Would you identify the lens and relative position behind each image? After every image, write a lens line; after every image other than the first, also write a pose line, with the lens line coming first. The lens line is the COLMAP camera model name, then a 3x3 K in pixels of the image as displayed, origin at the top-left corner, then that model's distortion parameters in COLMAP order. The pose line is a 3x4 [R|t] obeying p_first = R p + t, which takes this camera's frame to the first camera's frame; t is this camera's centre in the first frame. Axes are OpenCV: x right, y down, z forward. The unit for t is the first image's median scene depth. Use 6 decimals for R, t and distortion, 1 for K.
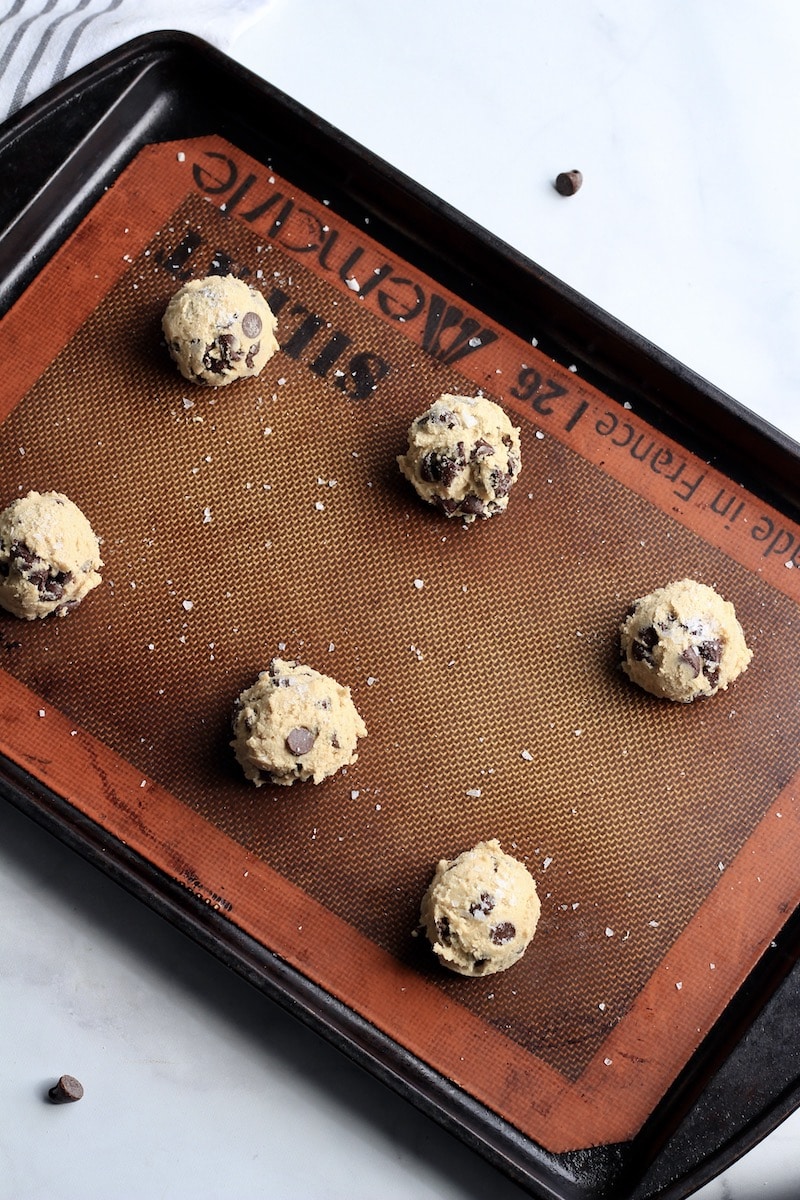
lens RADIAL K [[3022.2, 0, 400.0], [0, 3022.2, 600.0], [0, 0, 1]] dist [-0.026696, -0.568250]
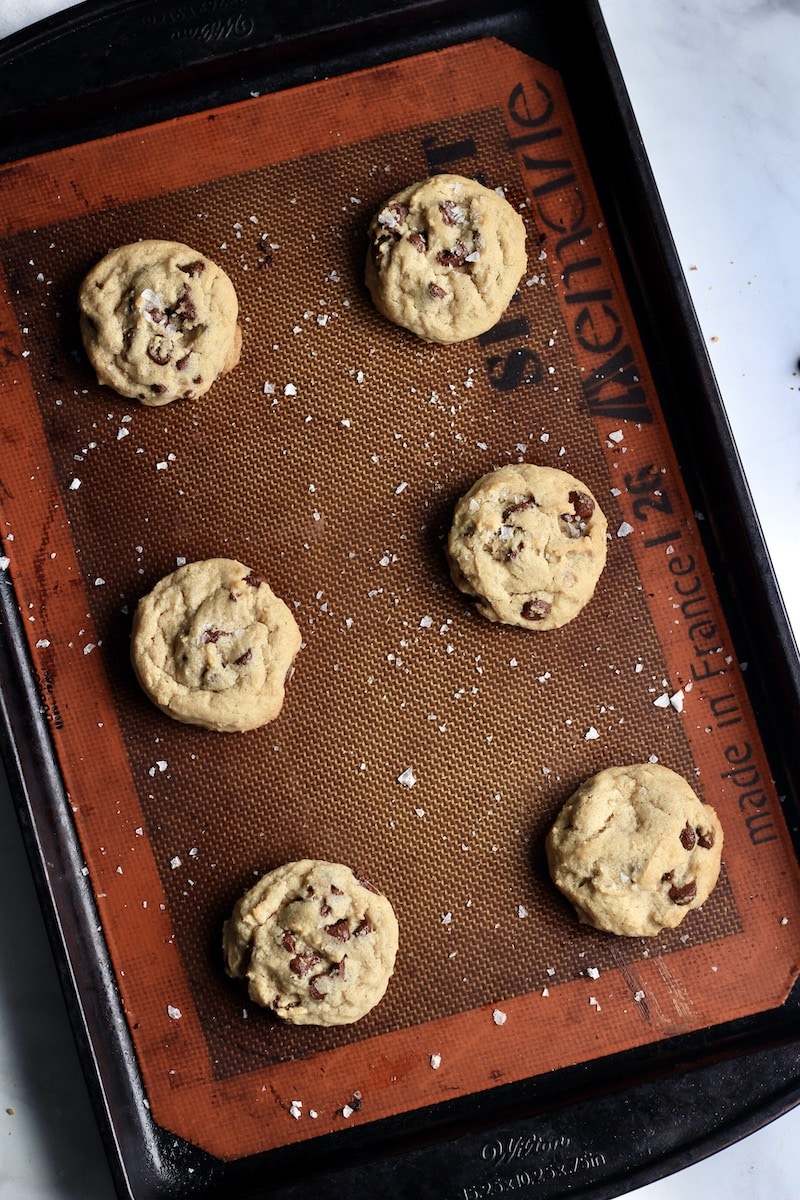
lens RADIAL K [[3022.2, 0, 400.0], [0, 3022.2, 600.0], [0, 0, 1]] dist [-0.026696, -0.568250]
pose [[0.784680, 0.613367, -0.089764, 0.090059], [-0.596246, 0.786402, 0.161437, -0.149485], [0.169611, -0.073155, 0.982792, 0.039644]]
